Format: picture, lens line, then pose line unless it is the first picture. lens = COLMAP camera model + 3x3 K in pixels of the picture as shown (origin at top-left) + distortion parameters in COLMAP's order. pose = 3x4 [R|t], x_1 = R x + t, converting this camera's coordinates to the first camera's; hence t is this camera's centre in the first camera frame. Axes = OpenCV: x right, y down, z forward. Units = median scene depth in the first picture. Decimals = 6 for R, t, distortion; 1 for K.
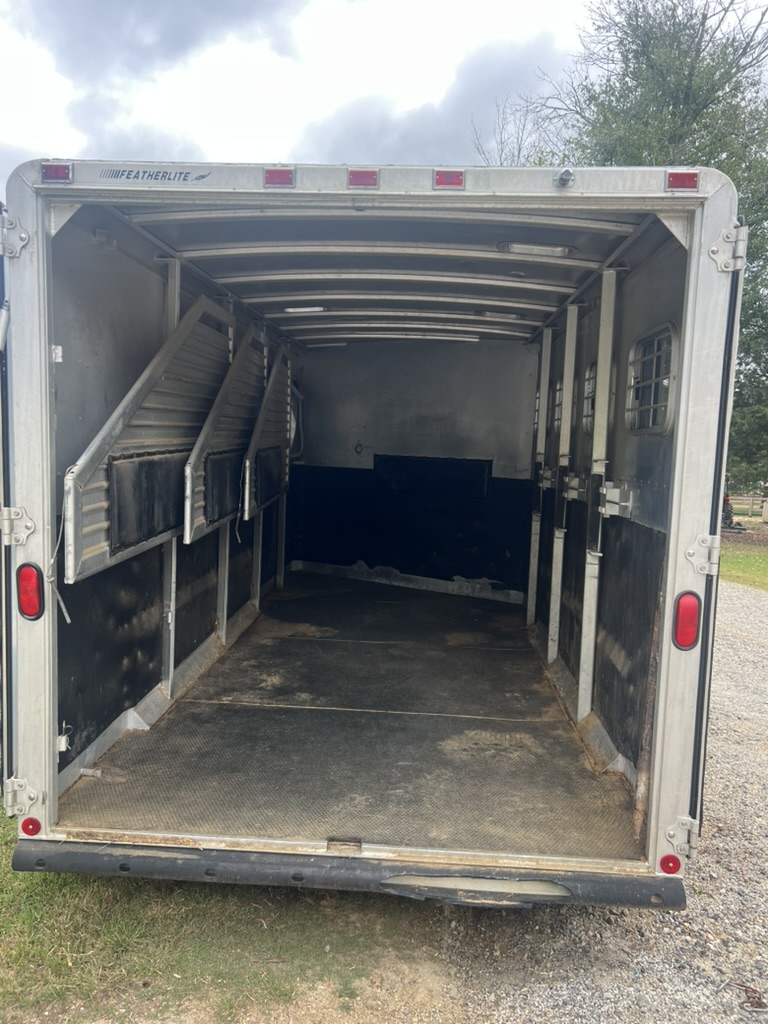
lens RADIAL K [[785.5, 0, 384.7], [0, 785.5, 514.2], [0, 0, 1]] dist [0.024712, -0.002667]
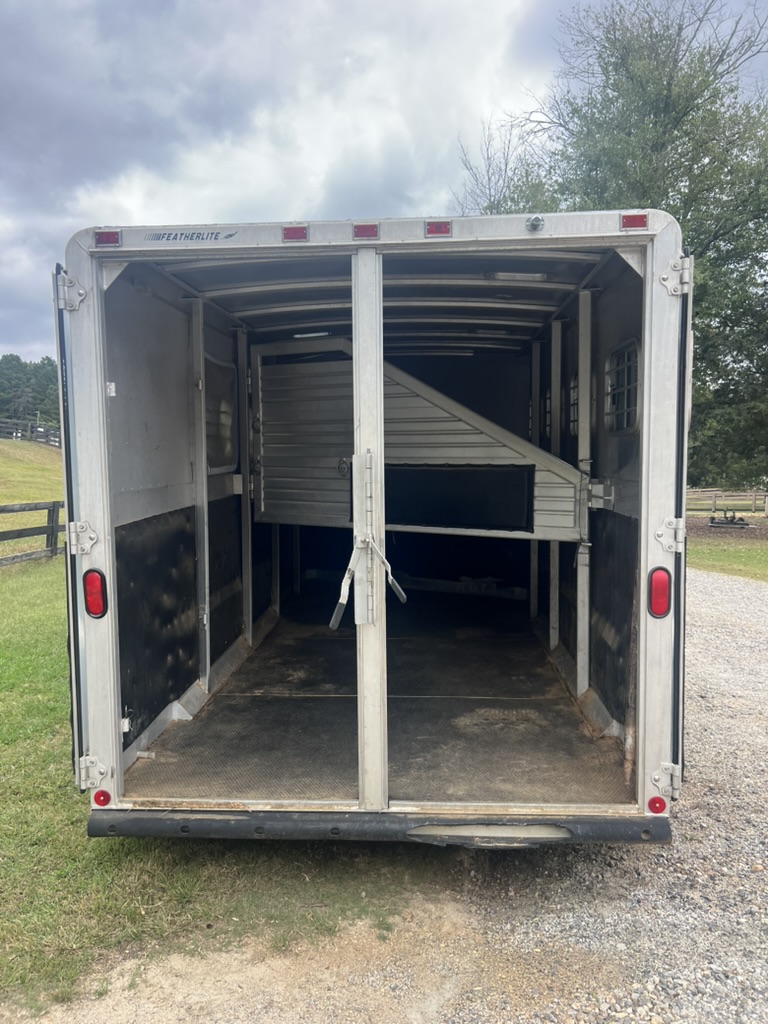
lens RADIAL K [[785.5, 0, 382.4], [0, 785.5, 508.2], [0, 0, 1]] dist [0.024712, -0.002667]
pose [[0.998970, -0.044557, -0.008593, -0.008945], [0.044342, 0.998734, -0.023763, 0.016680], [0.009641, 0.023357, 0.999681, -0.143529]]
